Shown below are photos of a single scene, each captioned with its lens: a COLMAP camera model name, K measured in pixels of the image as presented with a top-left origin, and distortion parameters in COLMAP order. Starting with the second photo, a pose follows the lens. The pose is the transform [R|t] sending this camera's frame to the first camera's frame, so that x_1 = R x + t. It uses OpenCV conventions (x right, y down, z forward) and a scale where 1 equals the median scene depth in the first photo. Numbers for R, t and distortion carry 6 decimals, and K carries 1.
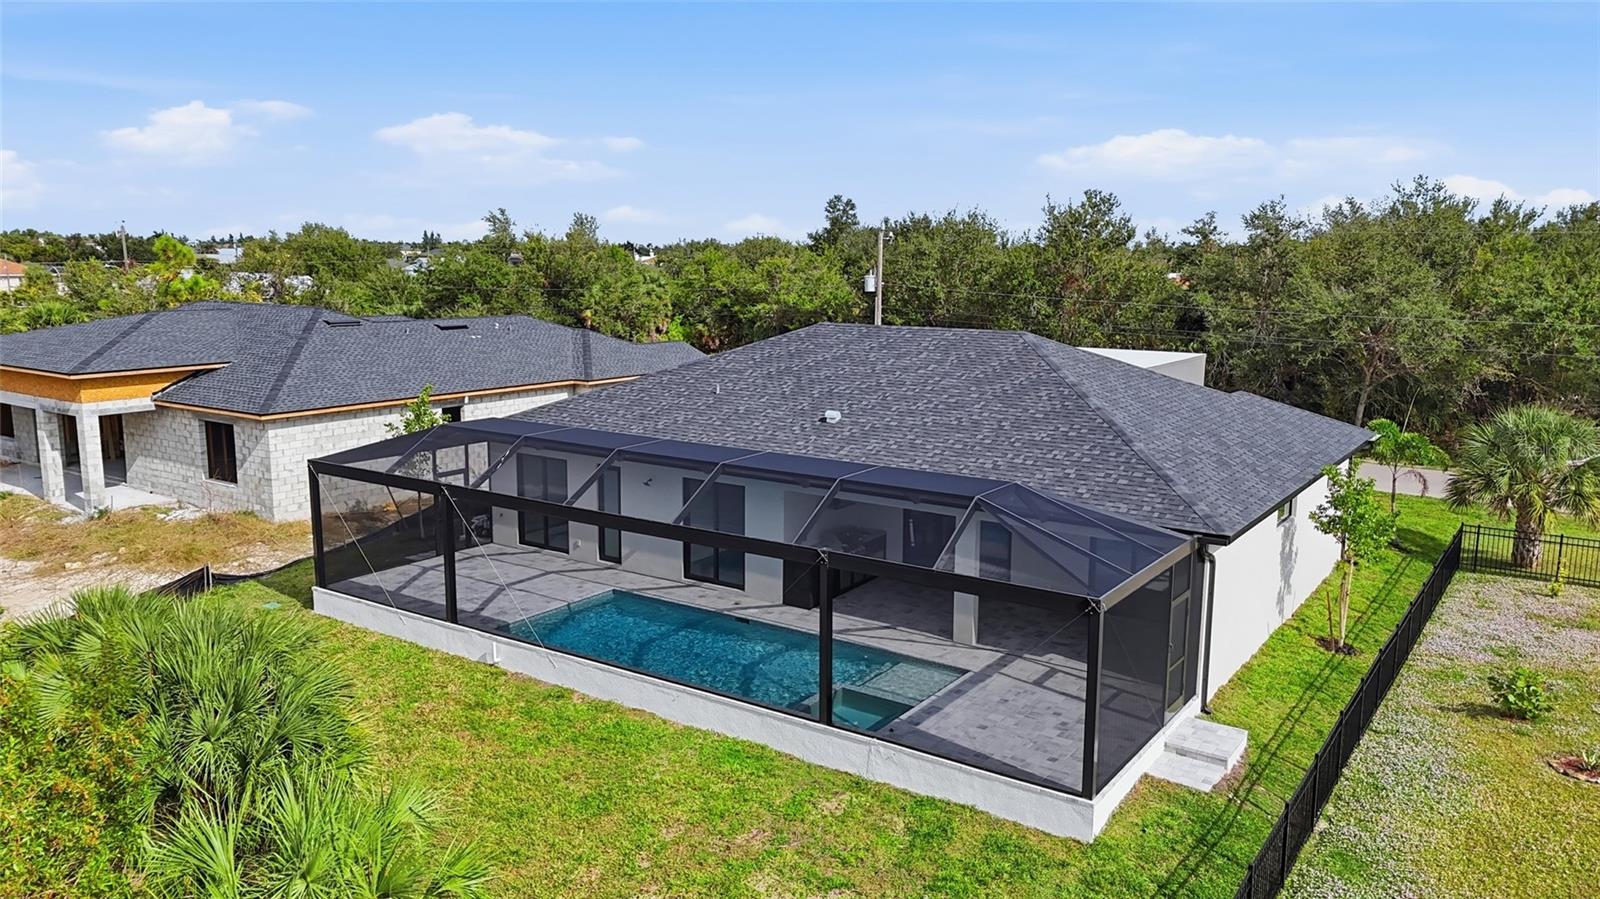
lens RADIAL K [[1171.9, 0, 805.1], [0, 1171.9, 451.5], [0, 0, 1]] dist [0.051008, -0.041039]
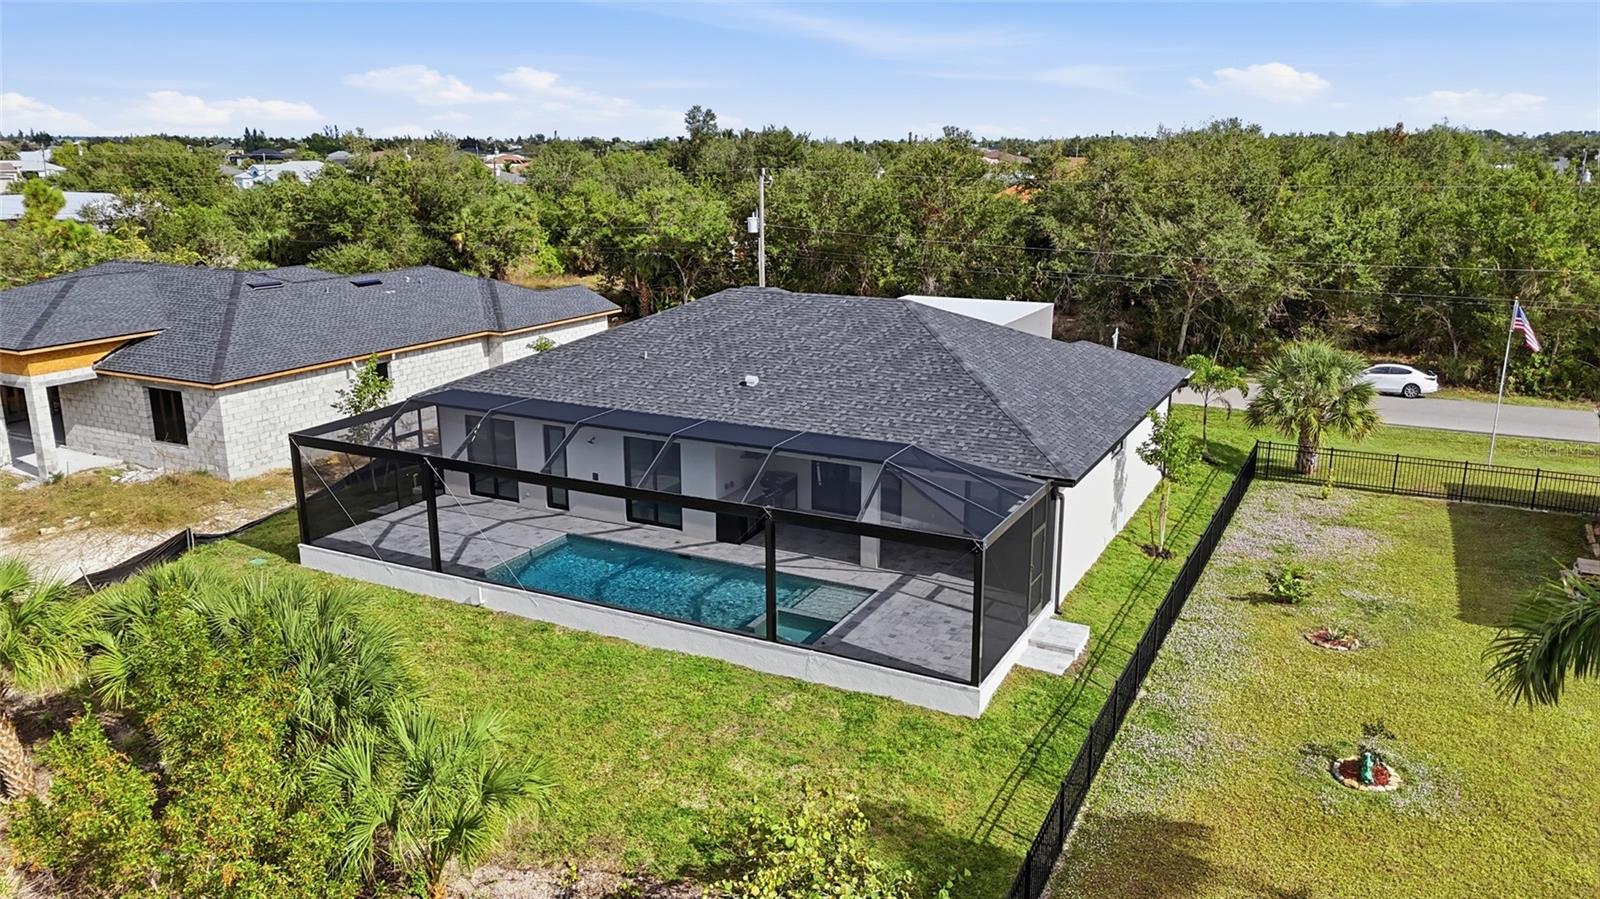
lens RADIAL K [[1171.9, 0, 805.4], [0, 1171.9, 445.6], [0, 0, 1]] dist [0.051008, -0.041039]
pose [[0.992127, -0.039586, 0.118816, -0.063991], [0.029479, 0.995889, 0.085650, -0.063178], [-0.121718, -0.081473, 0.989215, -0.177398]]
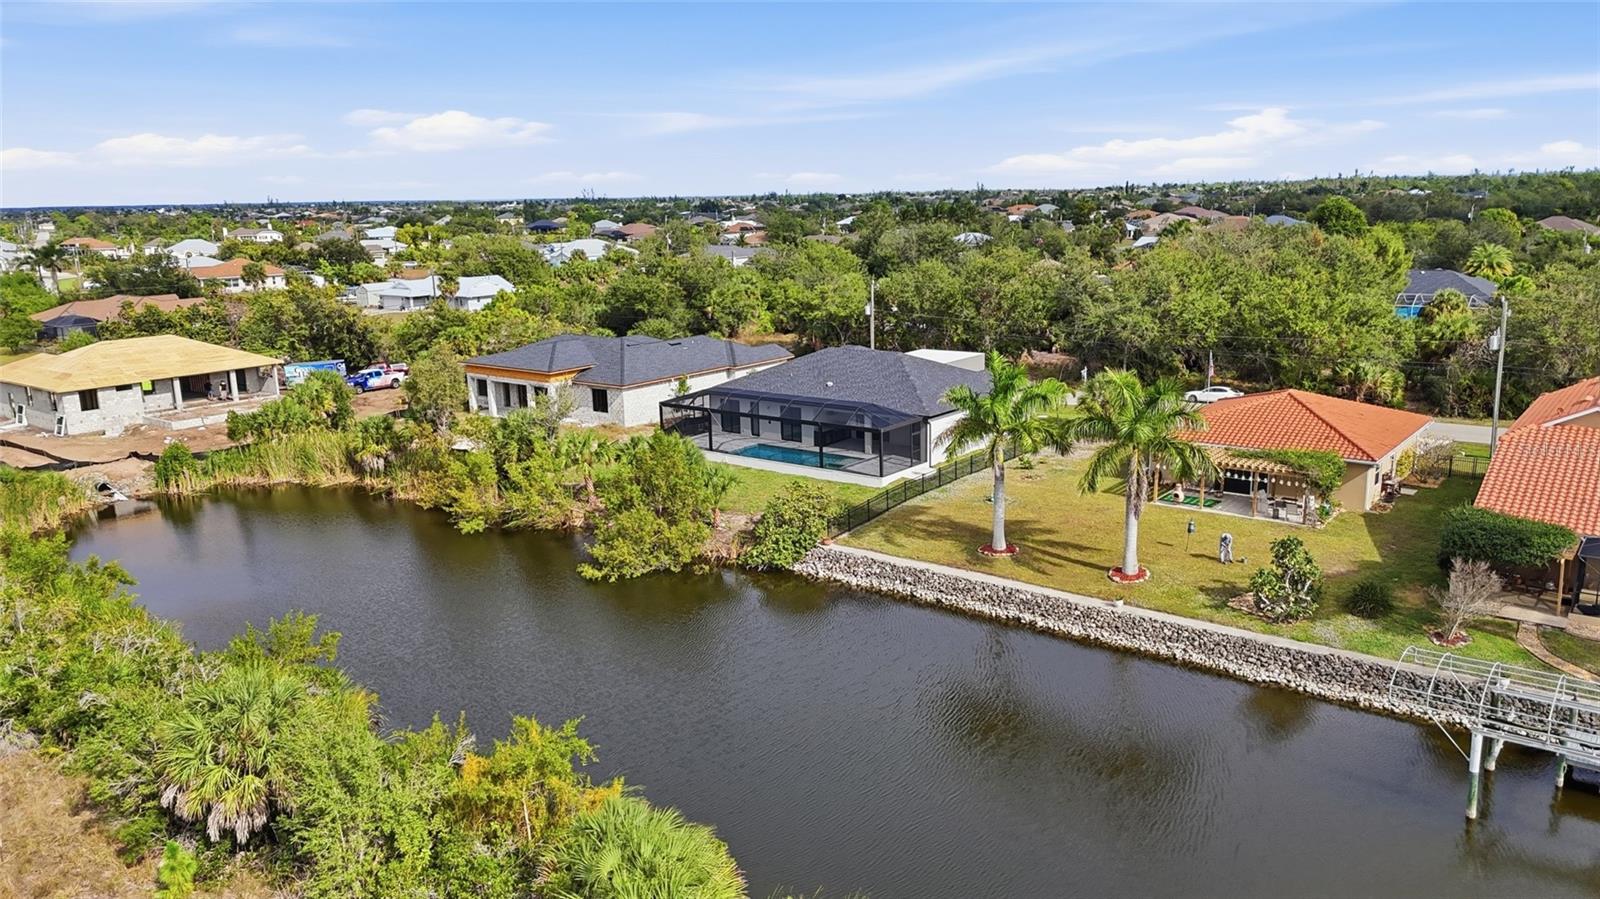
lens RADIAL K [[1171.9, 0, 802.3], [0, 1171.9, 450.4], [0, 0, 1]] dist [0.051008, -0.041039]
pose [[0.997285, -0.019025, -0.071142, 0.160879], [0.022366, 0.998669, 0.046476, -0.000685], [0.070163, -0.047941, 0.996383, -1.976822]]
